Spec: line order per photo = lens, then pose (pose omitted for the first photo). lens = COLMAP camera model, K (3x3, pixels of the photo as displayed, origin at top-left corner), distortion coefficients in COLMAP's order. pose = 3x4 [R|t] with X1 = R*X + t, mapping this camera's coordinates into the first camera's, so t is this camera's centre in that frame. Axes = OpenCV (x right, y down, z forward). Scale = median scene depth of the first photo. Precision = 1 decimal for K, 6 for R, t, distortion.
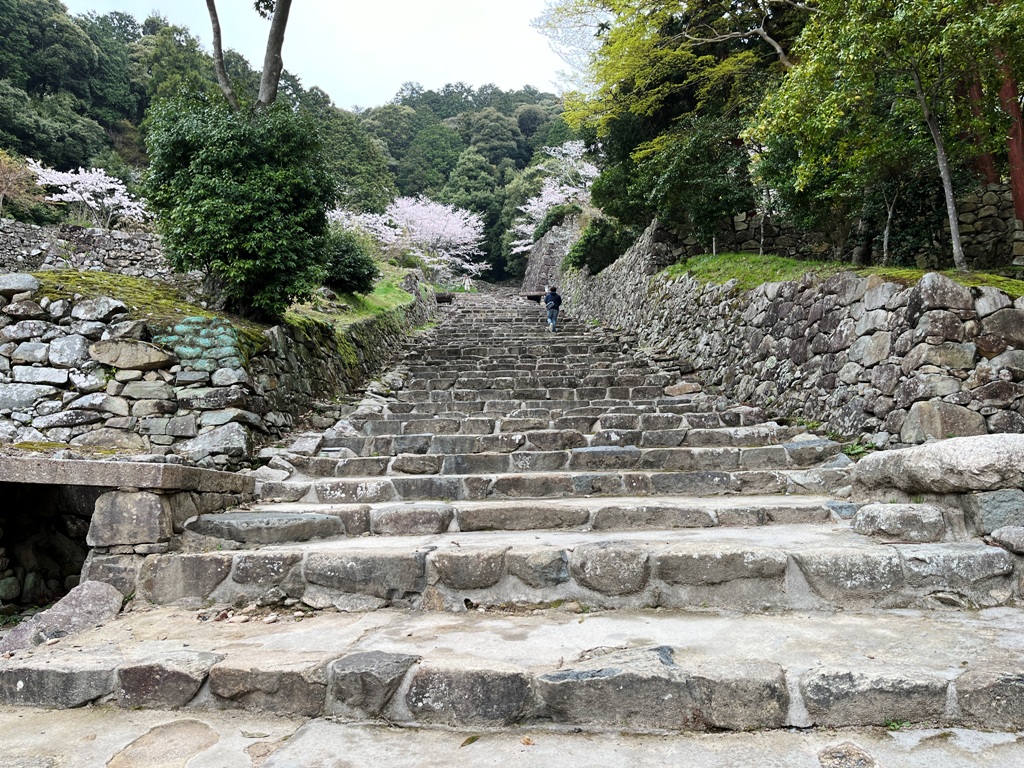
lens RADIAL K [[748.4, 0, 501.2], [0, 748.4, 387.1], [0, 0, 1]] dist [0.001450, -0.012131]
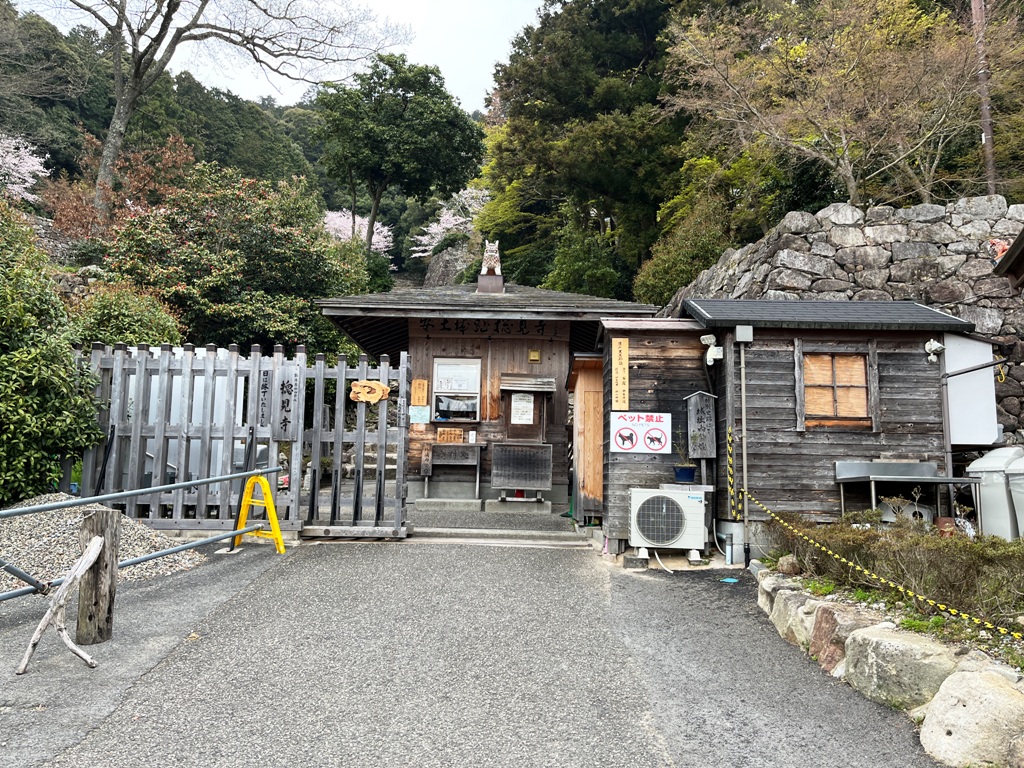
lens RADIAL K [[748.4, 0, 513.0], [0, 748.4, 383.4], [0, 0, 1]] dist [0.001450, -0.012131]
pose [[0.980994, 0.045764, 0.188566, -0.058094], [-0.049471, 0.998663, 0.014998, 0.010411], [-0.187628, -0.024042, 0.981946, -0.359520]]
